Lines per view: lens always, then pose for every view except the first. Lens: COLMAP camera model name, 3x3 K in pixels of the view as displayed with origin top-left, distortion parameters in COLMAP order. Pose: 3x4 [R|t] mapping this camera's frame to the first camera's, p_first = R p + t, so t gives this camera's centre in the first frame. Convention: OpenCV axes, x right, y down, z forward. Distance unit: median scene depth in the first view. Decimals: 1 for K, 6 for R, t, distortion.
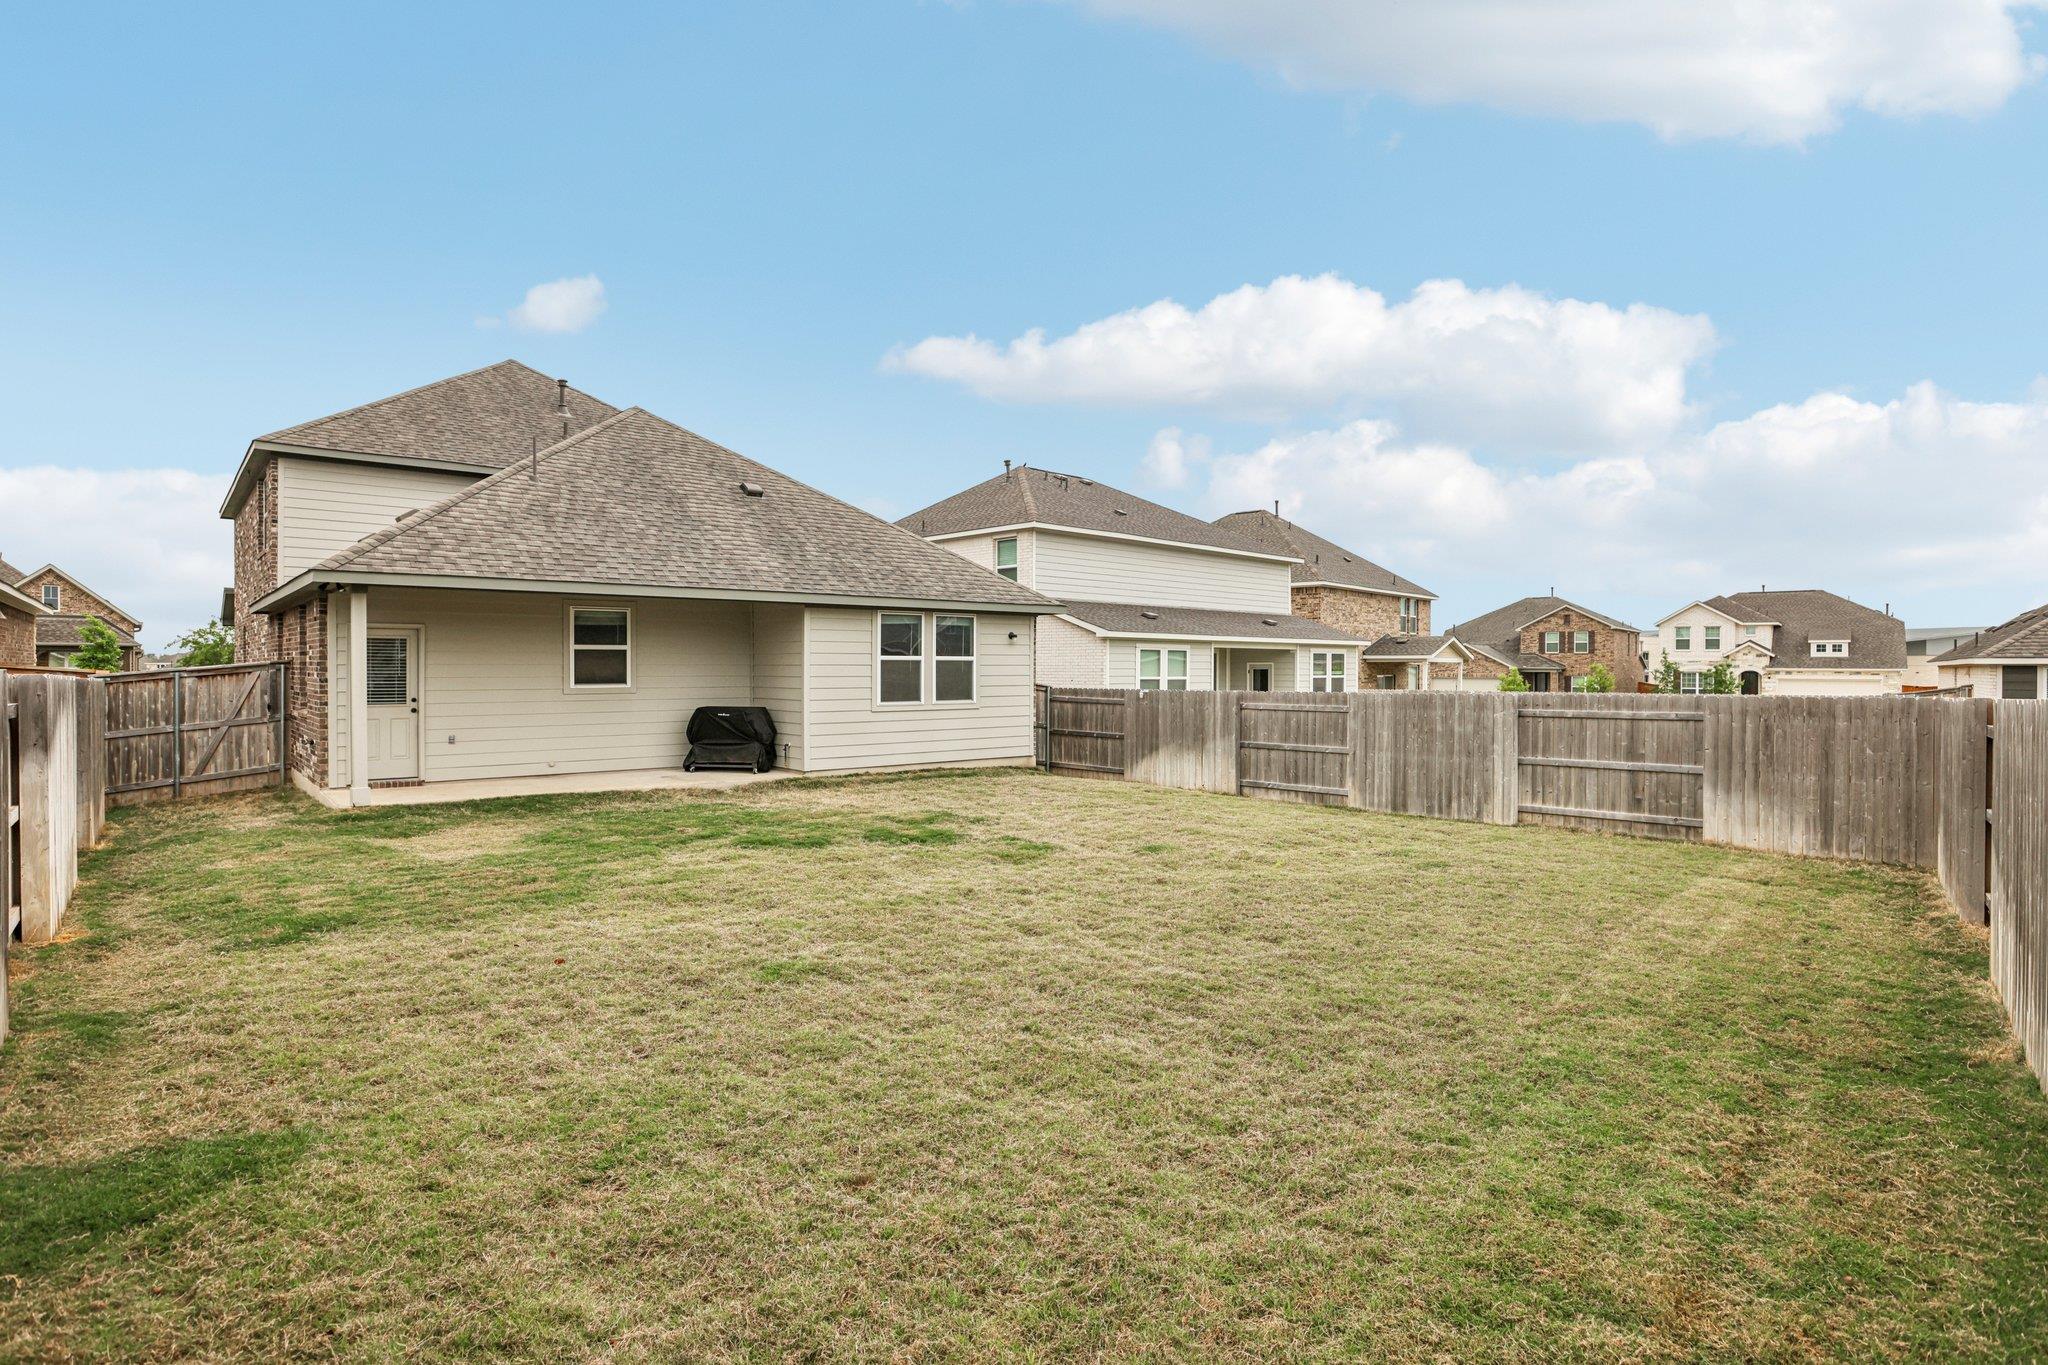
lens RADIAL K [[1104.0, 0, 1022.9], [0, 1104.0, 680.9], [0, 0, 1]] dist [-0.008218, -0.000790]
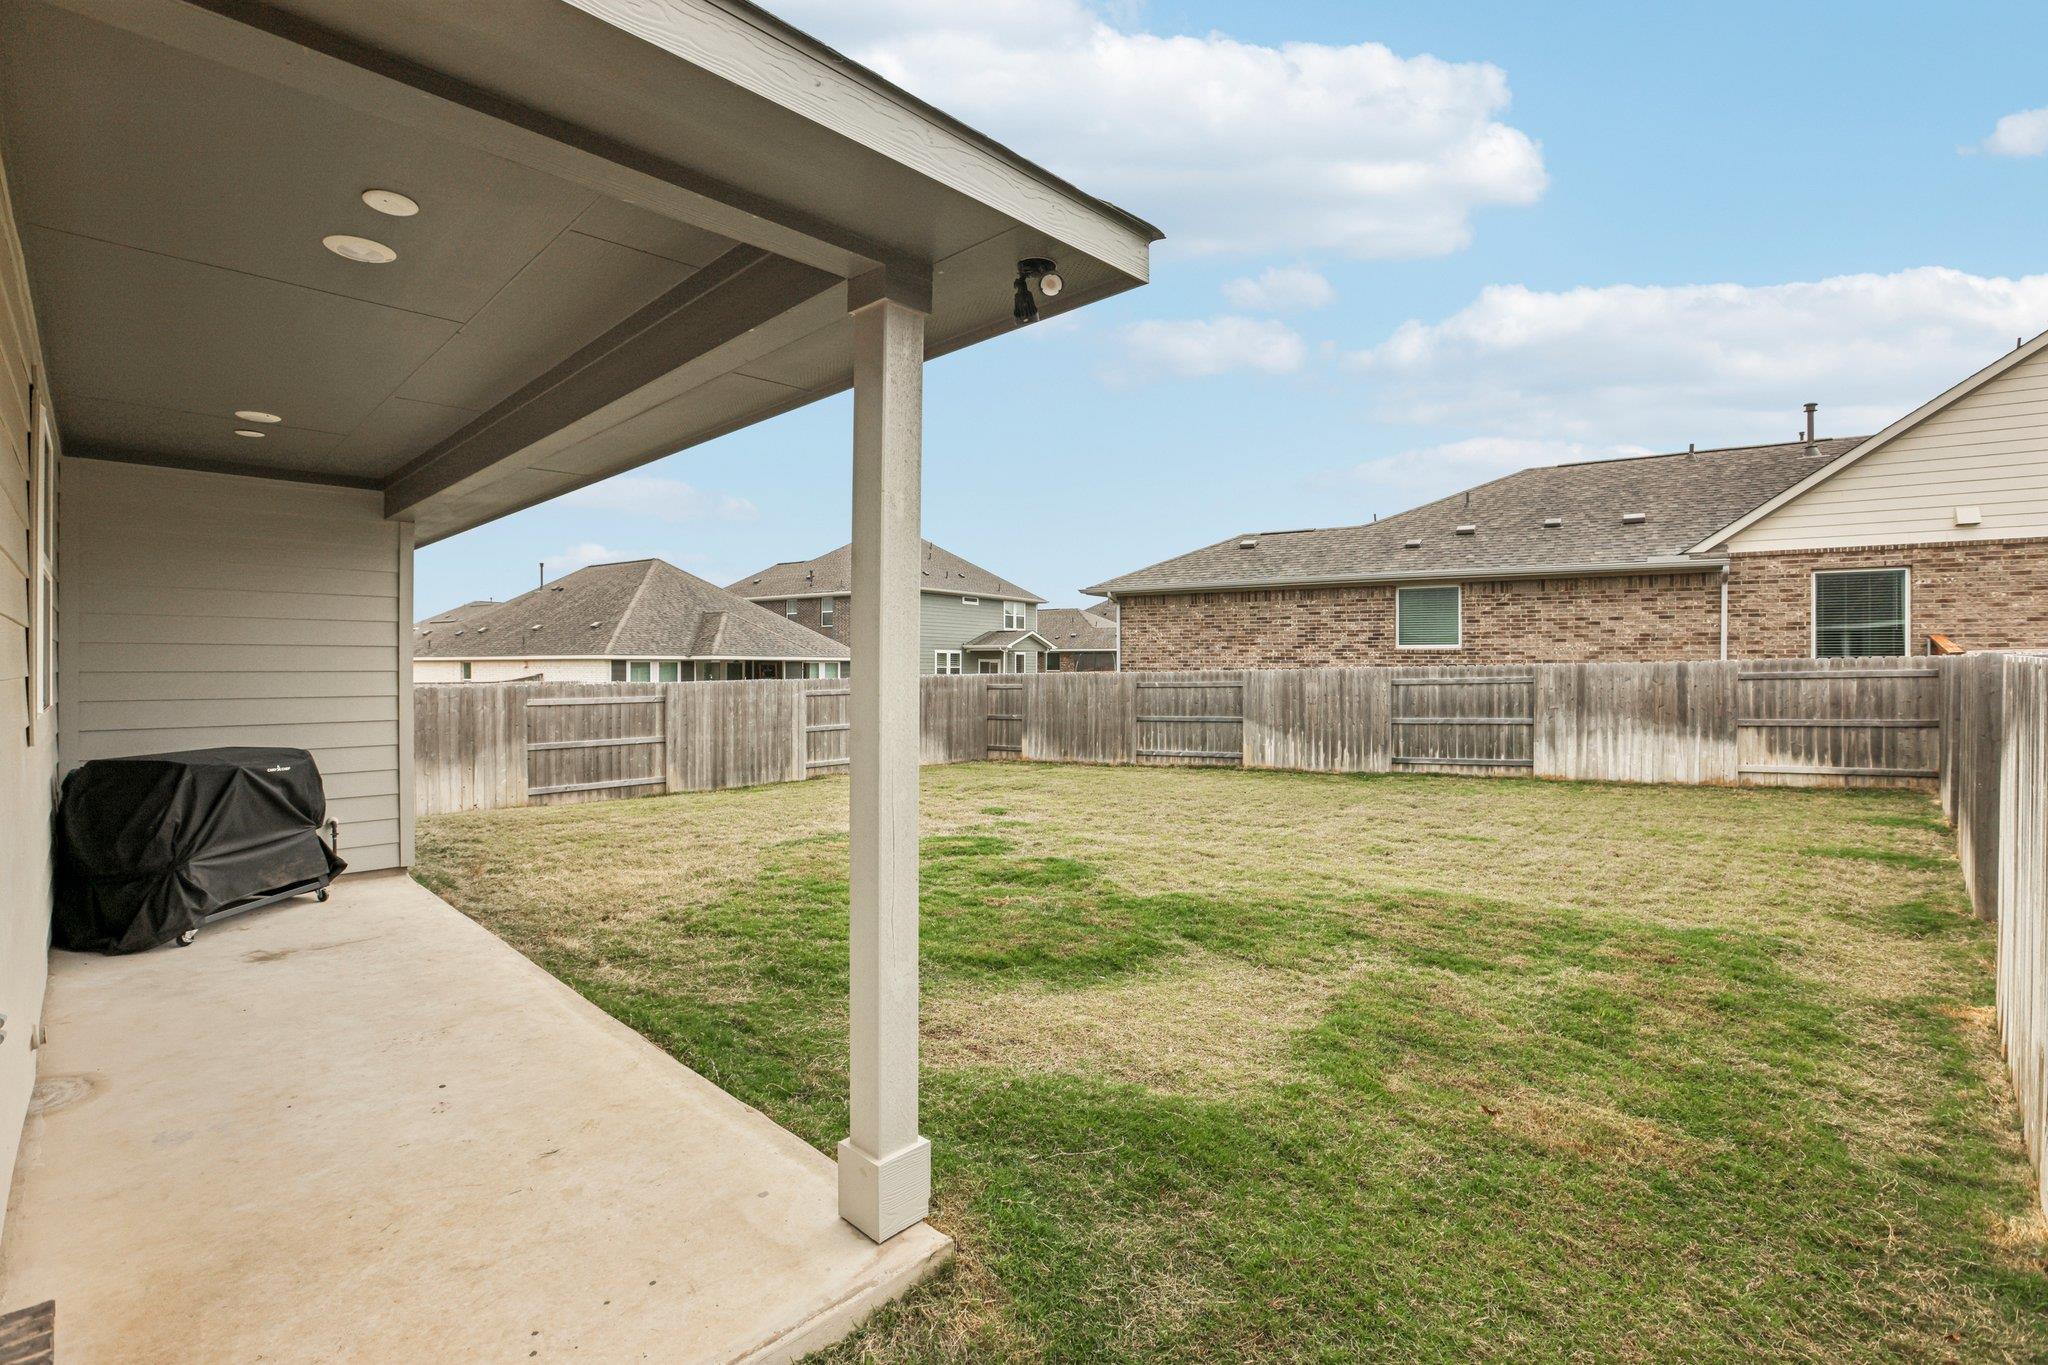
lens RADIAL K [[934.3, 0, 1025.4], [0, 934.3, 680.8], [0, 0, 1]] dist [-0.003268, -0.000031]
pose [[-0.094535, -0.018151, 0.995356, -0.630232], [0.013214, 0.999723, 0.019486, -0.003761], [-0.995434, 0.014995, -0.094269, 0.777116]]
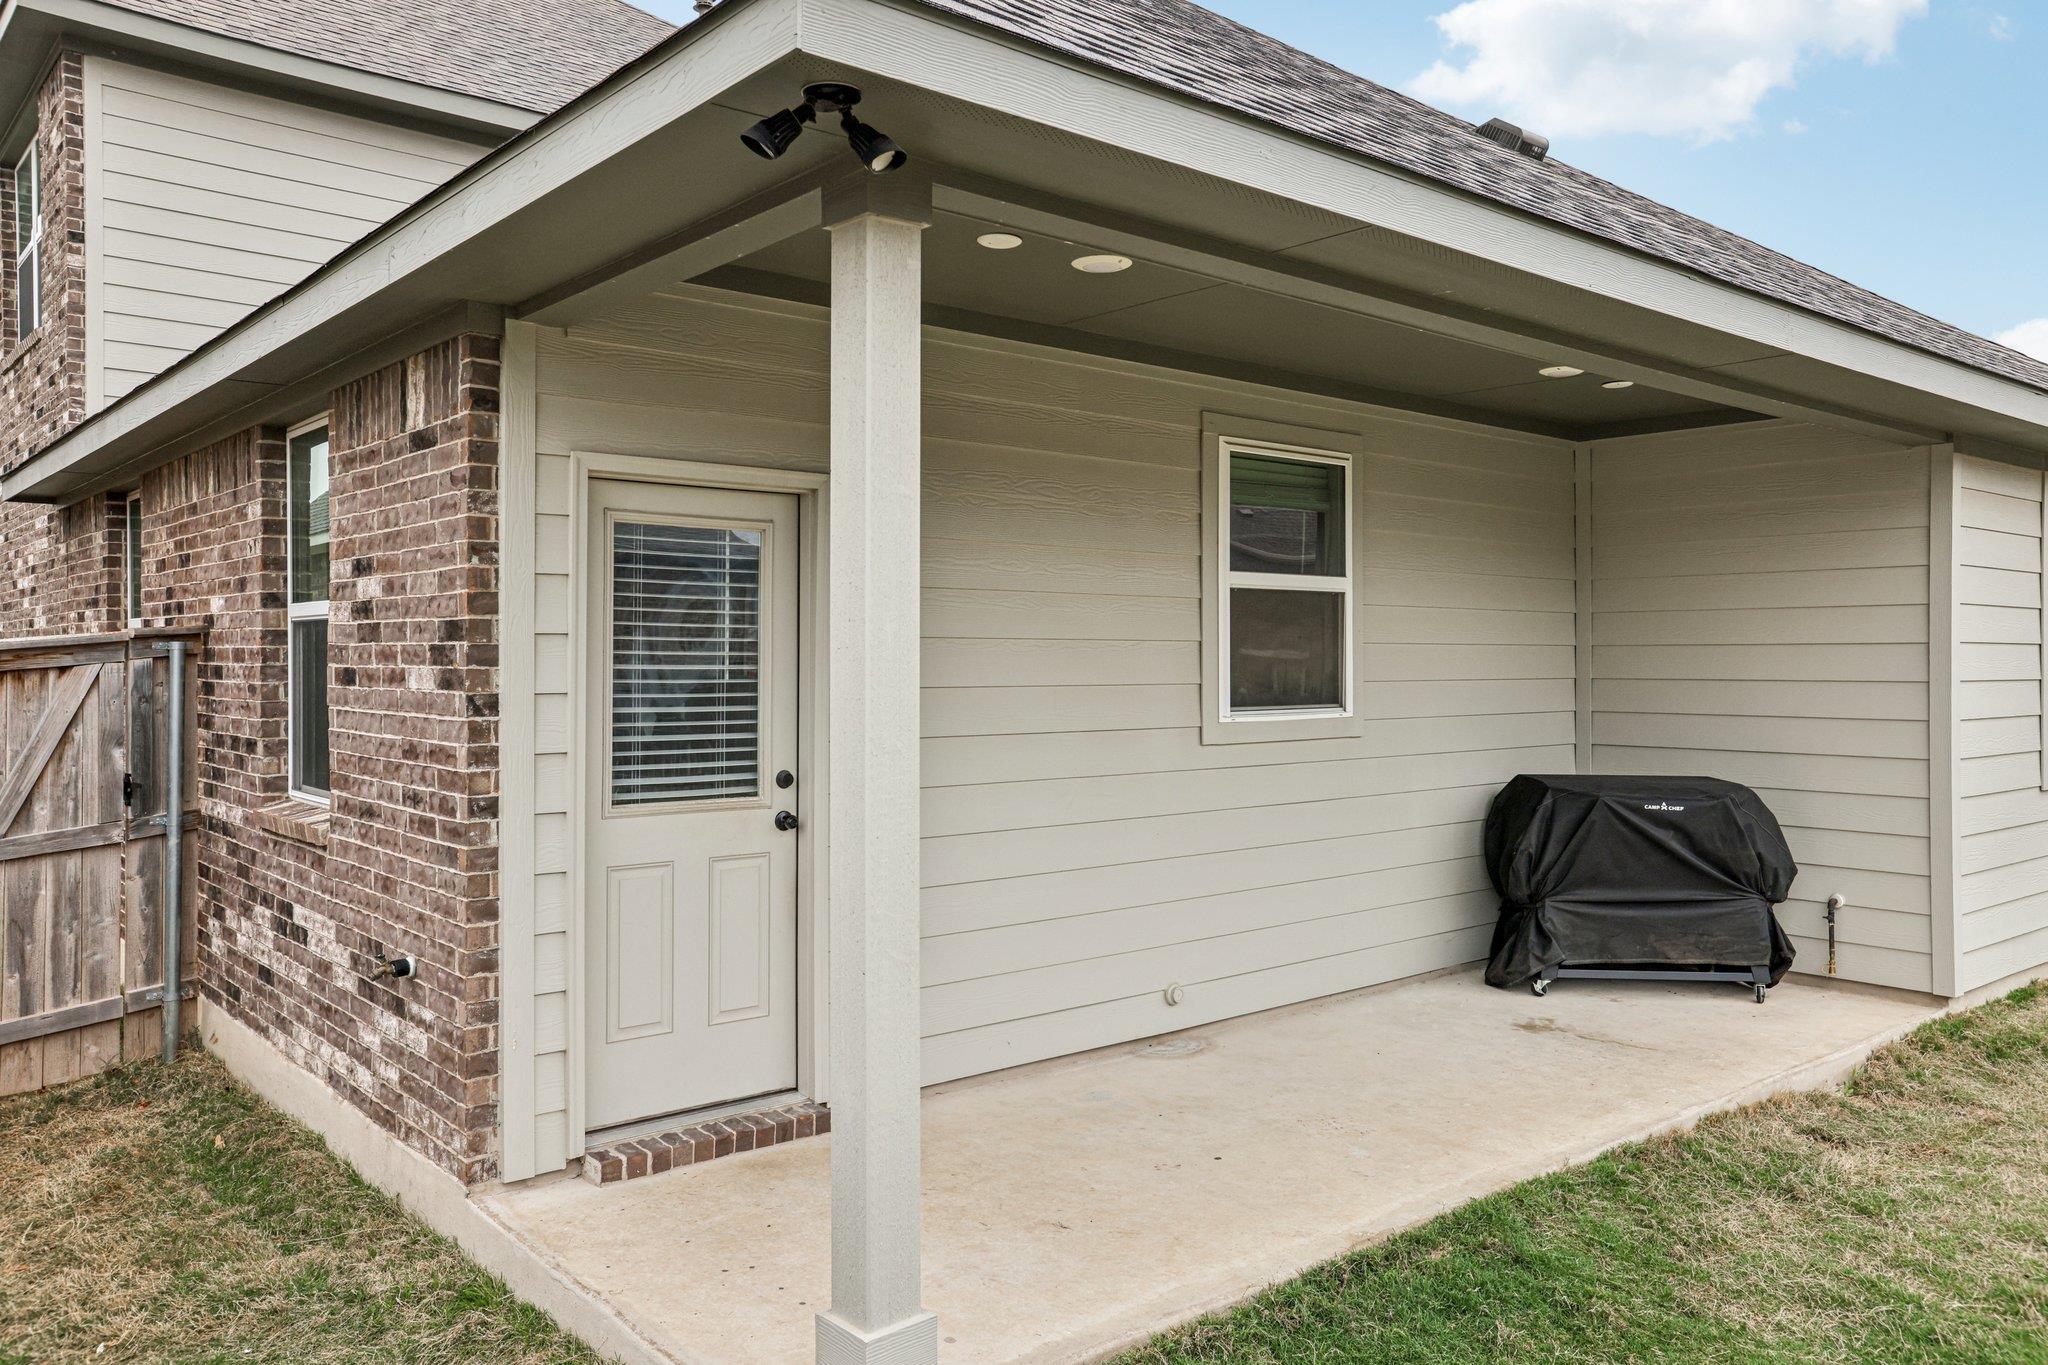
lens RADIAL K [[1532.1, 0, 1025.1], [0, 1532.1, 665.6], [0, 0, 1]] dist [0.029808, 0.010177]
pose [[0.999768, -0.000222, 0.021550, -0.460169], [0.000418, 0.999958, -0.009127, -0.004718], [-0.021547, 0.009134, 0.999726, 0.590617]]
